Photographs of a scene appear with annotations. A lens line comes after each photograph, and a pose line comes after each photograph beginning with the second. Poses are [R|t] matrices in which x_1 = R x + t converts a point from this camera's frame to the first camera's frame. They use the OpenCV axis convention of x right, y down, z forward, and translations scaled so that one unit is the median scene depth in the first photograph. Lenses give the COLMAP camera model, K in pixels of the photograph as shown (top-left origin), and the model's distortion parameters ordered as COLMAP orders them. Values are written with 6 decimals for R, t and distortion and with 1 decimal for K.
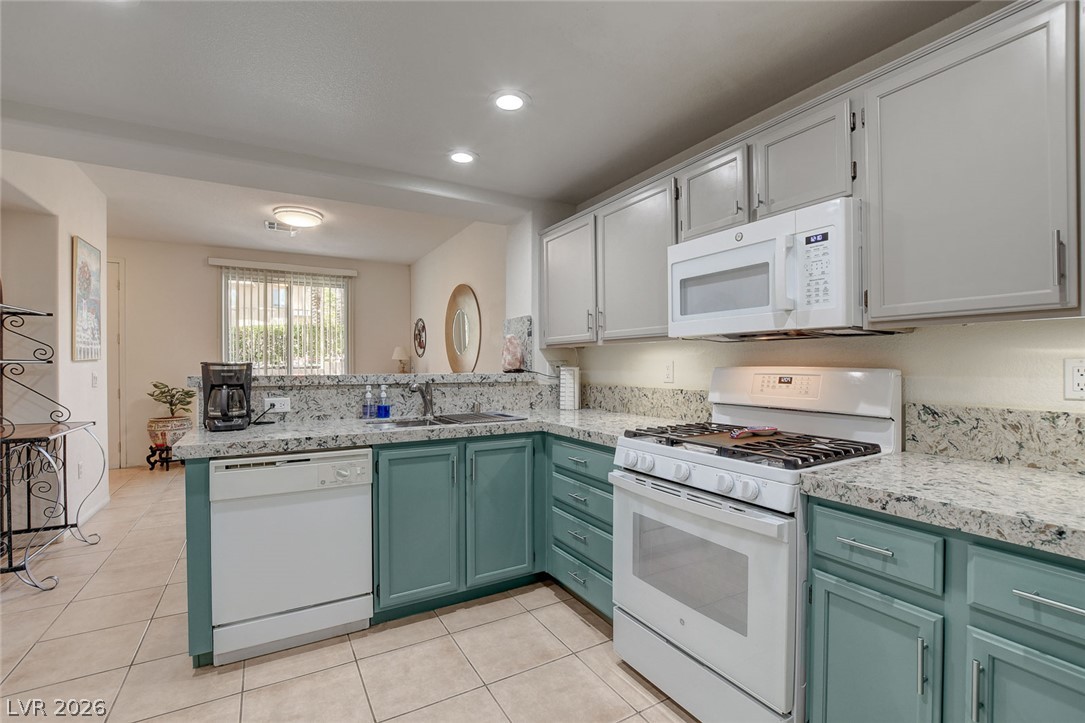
lens RADIAL K [[477.8, 0, 546.0], [0, 477.8, 366.3], [0, 0, 1]] dist [-0.025706, 0.004921]
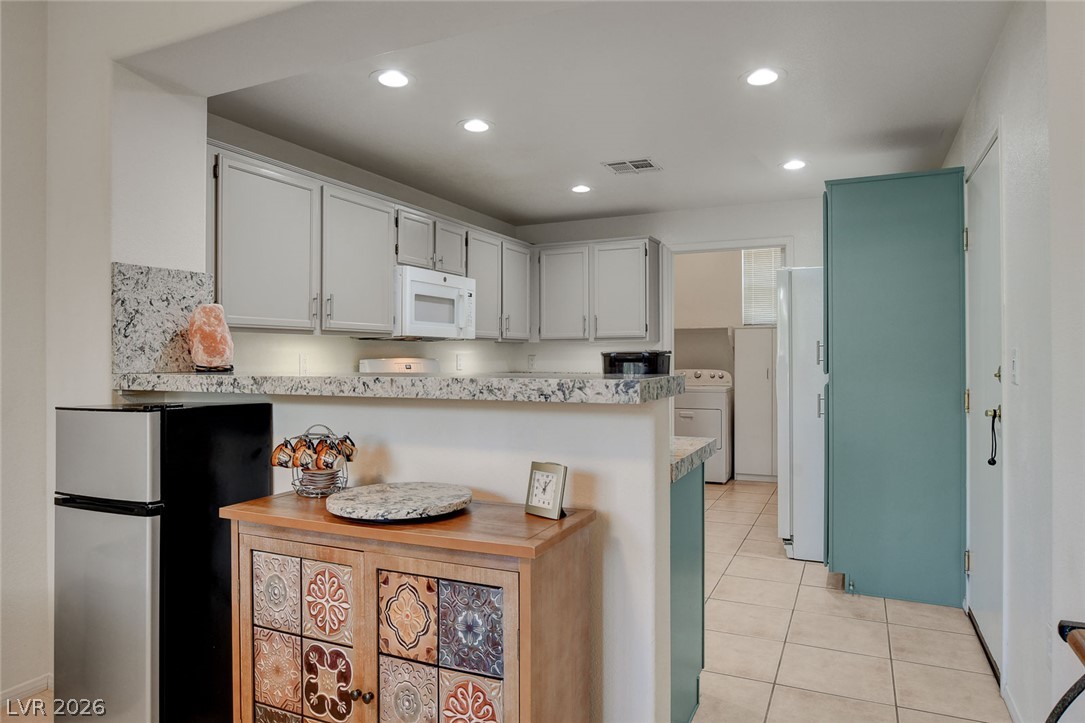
lens RADIAL K [[685.5, 0, 544.2], [0, 685.5, 354.9], [0, 0, 1]] dist [-0.032077, 0.000302]
pose [[-0.570910, 0.006037, 0.820990, -1.613147], [0.007856, 0.999967, -0.001891, -0.002634], [-0.820975, 0.005370, -0.570939, 1.921282]]
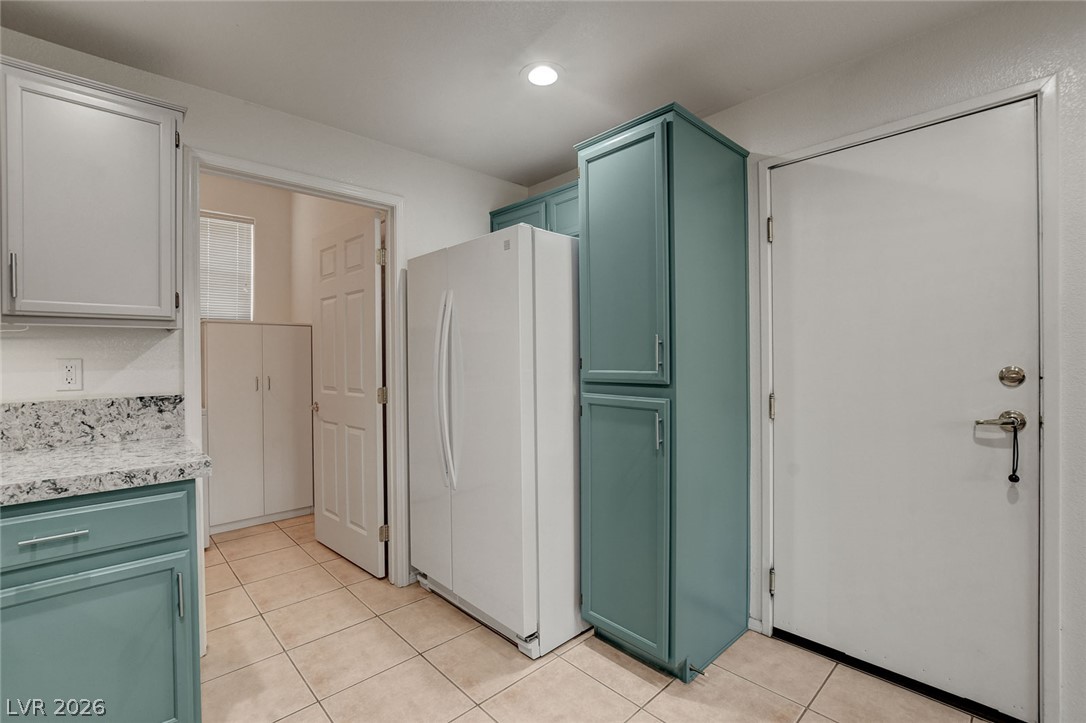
lens RADIAL K [[478.3, 0, 541.6], [0, 478.3, 358.5], [0, 0, 1]] dist [-0.025706, 0.004921]
pose [[-0.974115, 0.009298, -0.225864, -0.090479], [0.008459, 0.999953, 0.004682, -0.003472], [0.225897, 0.002650, -0.974148, 1.050917]]
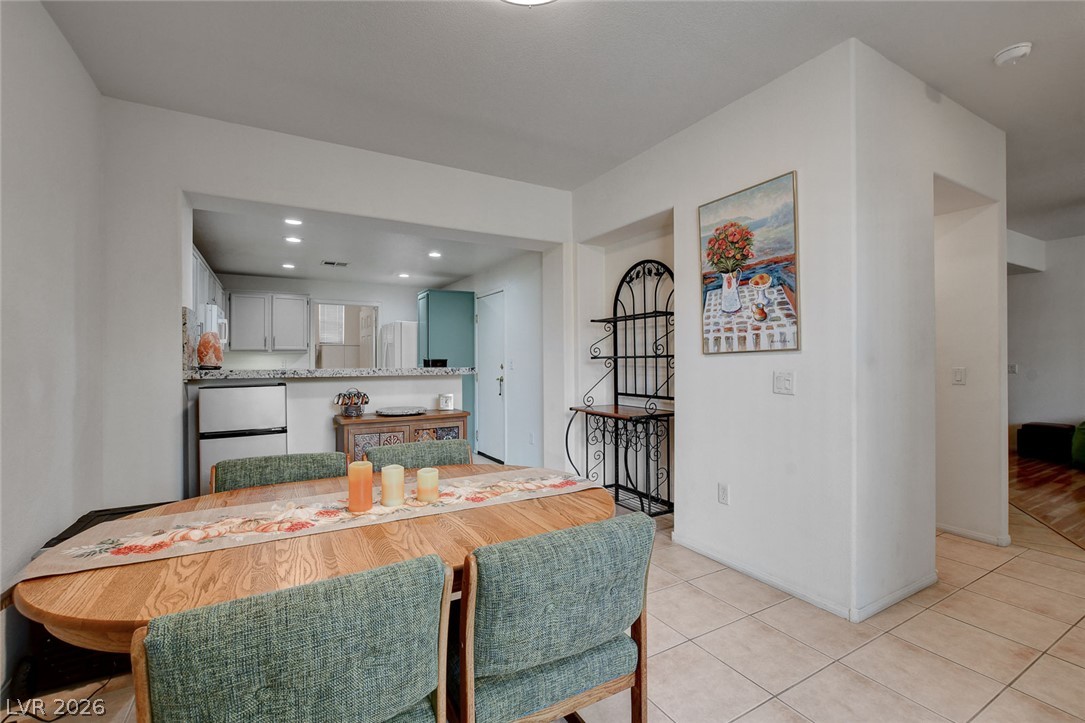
lens RADIAL K [[477.8, 0, 540.2], [0, 477.8, 359.4], [0, 0, 1]] dist [-0.025706, 0.004921]
pose [[-0.999931, 0.003108, 0.011298, -1.308205], [0.003125, 0.999994, 0.001498, -0.010362], [-0.011293, 0.001533, -0.999935, 3.379339]]
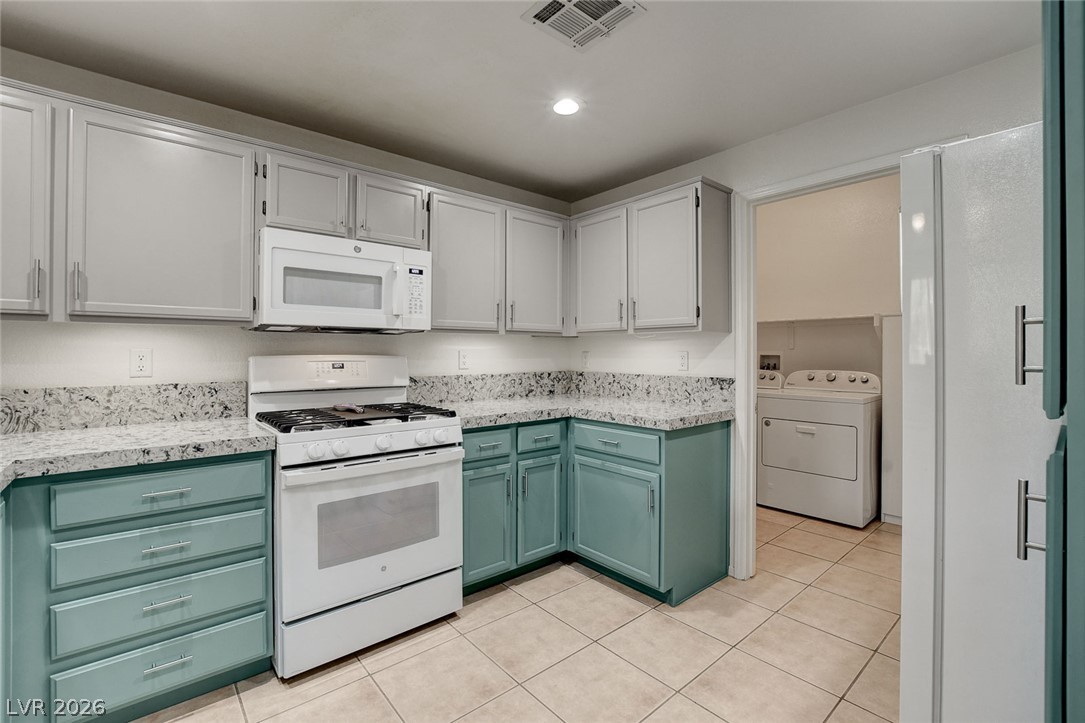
lens RADIAL K [[477.8, 0, 540.7], [0, 477.8, 351.0], [0, 0, 1]] dist [-0.025706, 0.004921]
pose [[-0.174224, 0.005564, 0.984690, -0.816634], [0.003296, 0.999982, -0.005067, -0.001690], [-0.984701, 0.002362, -0.174239, 0.692662]]
